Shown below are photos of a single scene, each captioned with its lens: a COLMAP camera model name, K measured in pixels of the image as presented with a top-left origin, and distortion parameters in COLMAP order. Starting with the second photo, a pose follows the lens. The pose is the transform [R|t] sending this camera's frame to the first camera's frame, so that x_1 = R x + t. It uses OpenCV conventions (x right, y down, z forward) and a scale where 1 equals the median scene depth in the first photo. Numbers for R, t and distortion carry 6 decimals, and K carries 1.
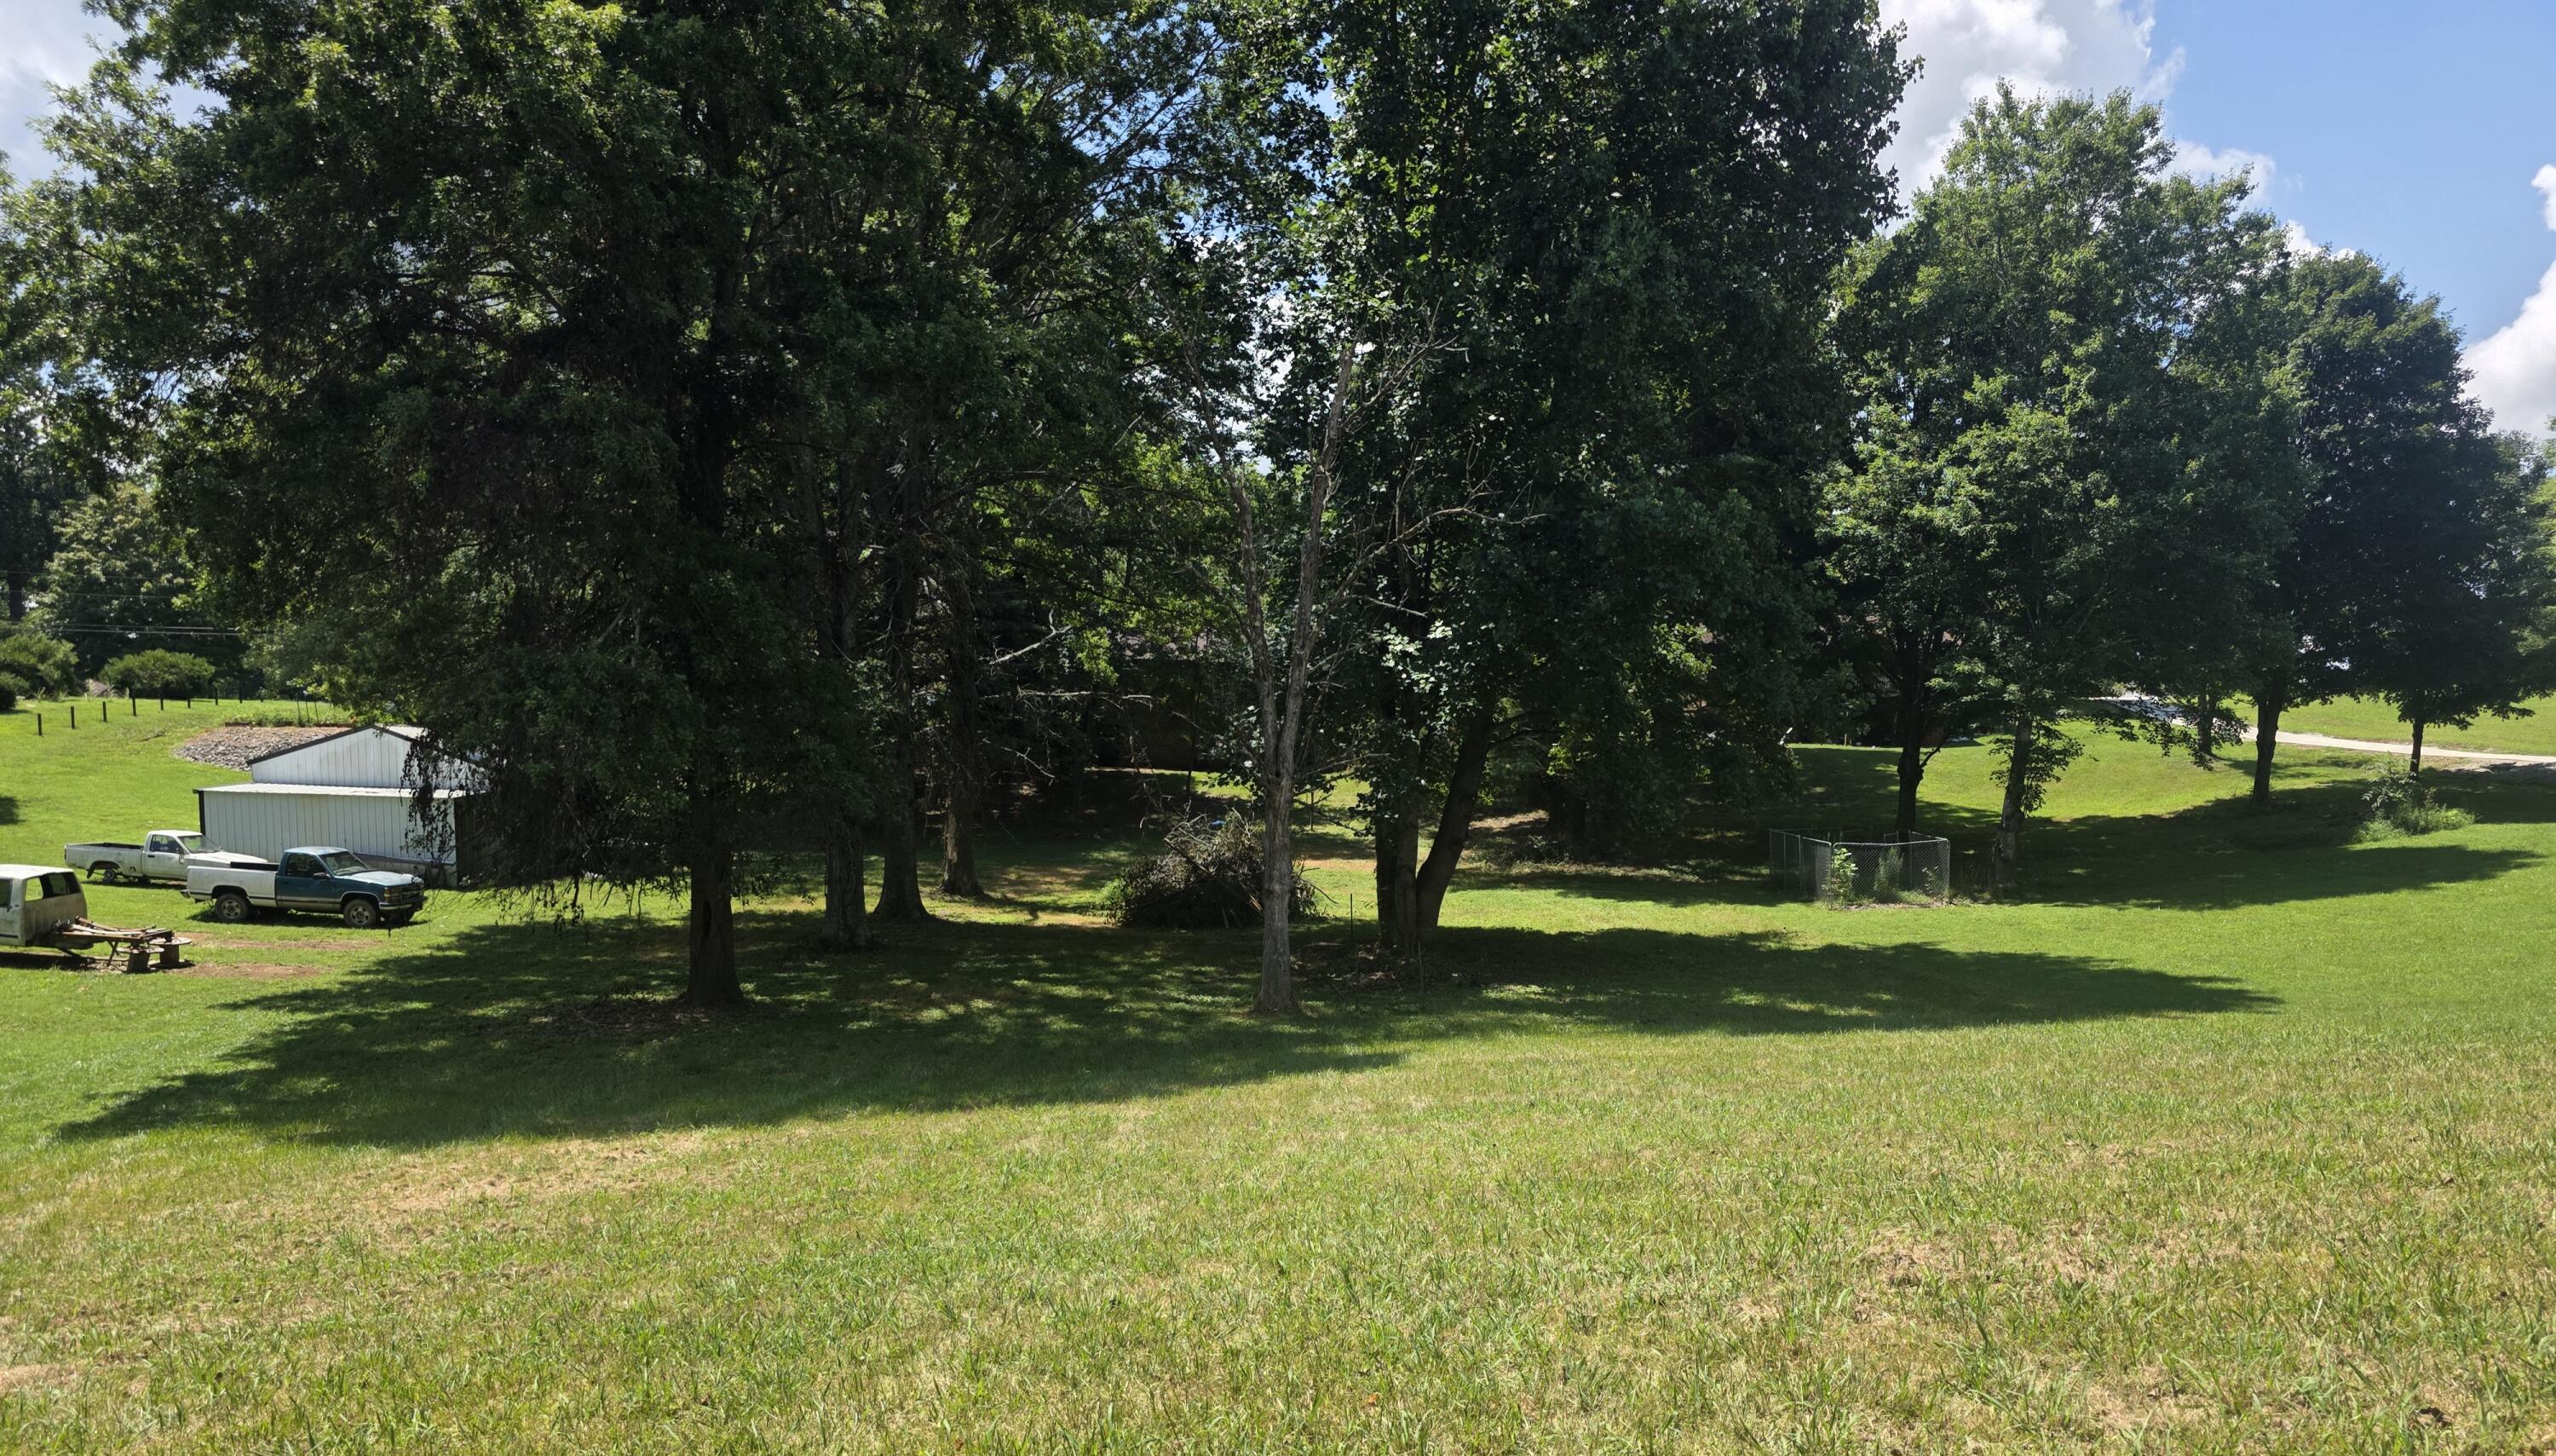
lens RADIAL K [[2711.1, 0, 1278.0], [0, 2711.1, 728.0], [0, 0, 1]] dist [0.079422, -0.022522]
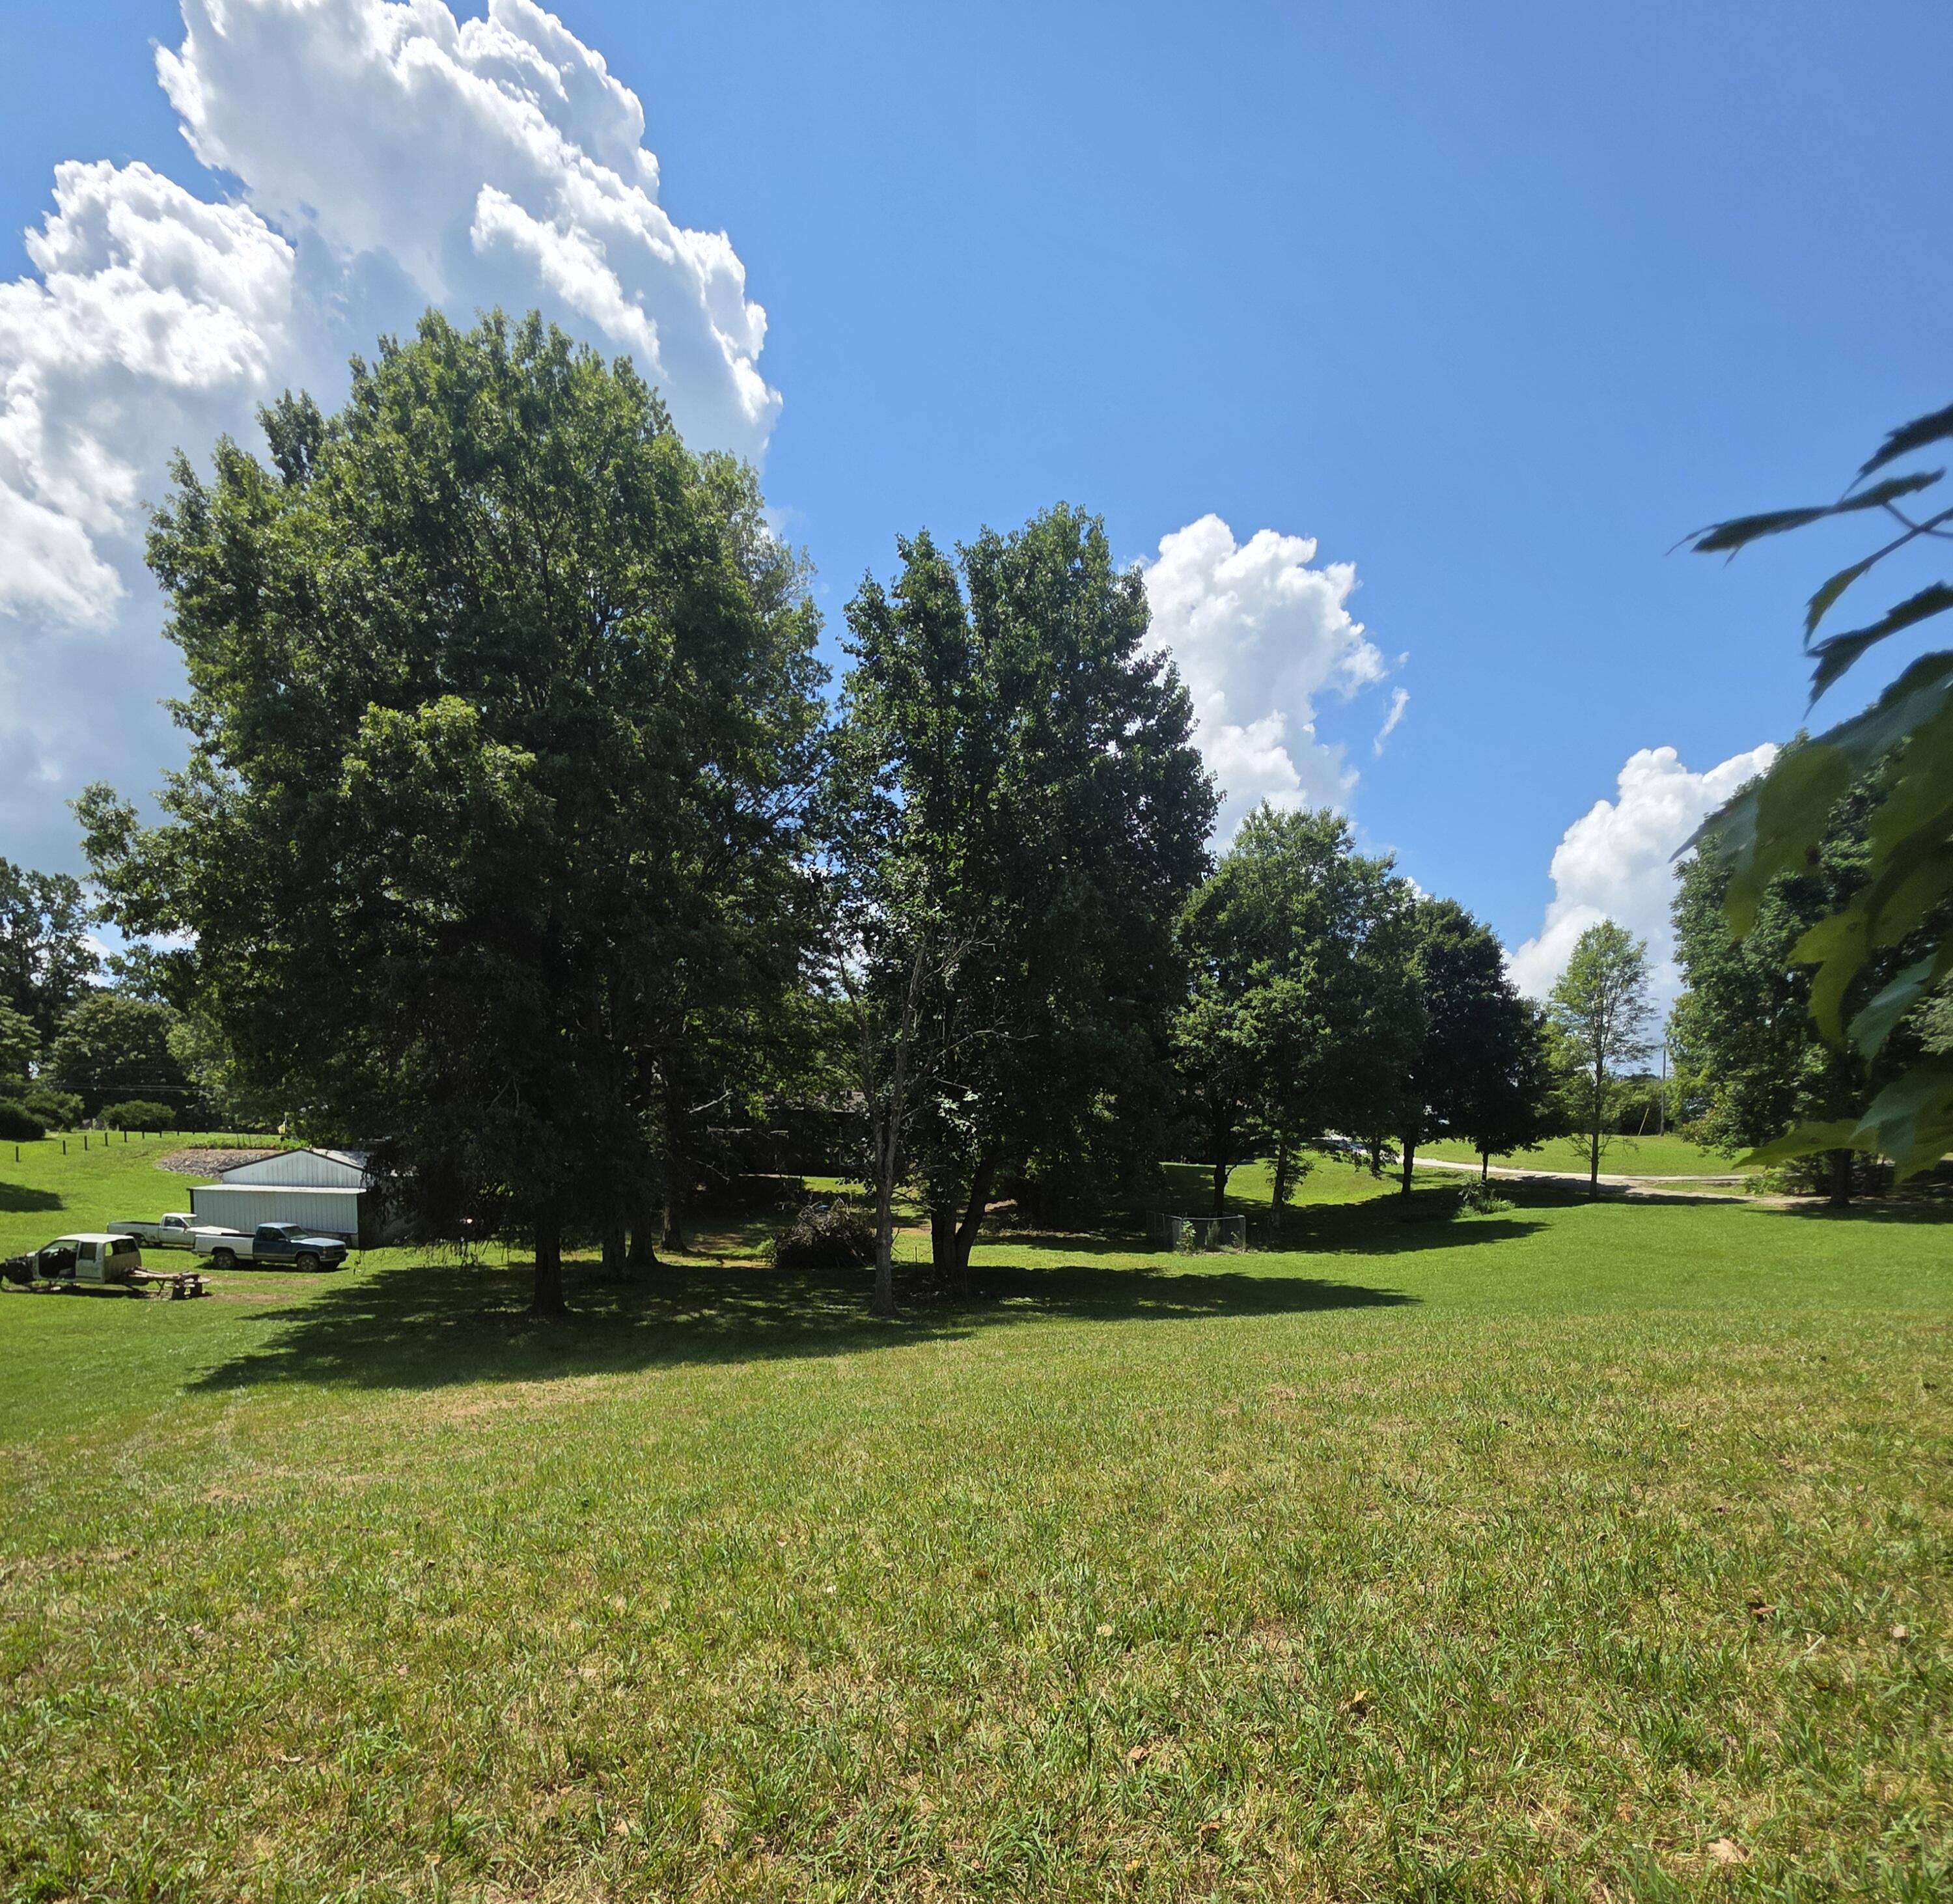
lens RADIAL K [[2047.8, 0, 976.5], [0, 2047.8, 952.0], [0, 0, 1]] dist [0.074056, -0.018444]
pose [[0.987736, 0.020678, 0.154755, -0.139021], [-0.005825, 0.995382, -0.095819, -0.002197], [-0.156022, 0.093743, 0.983295, -0.317955]]
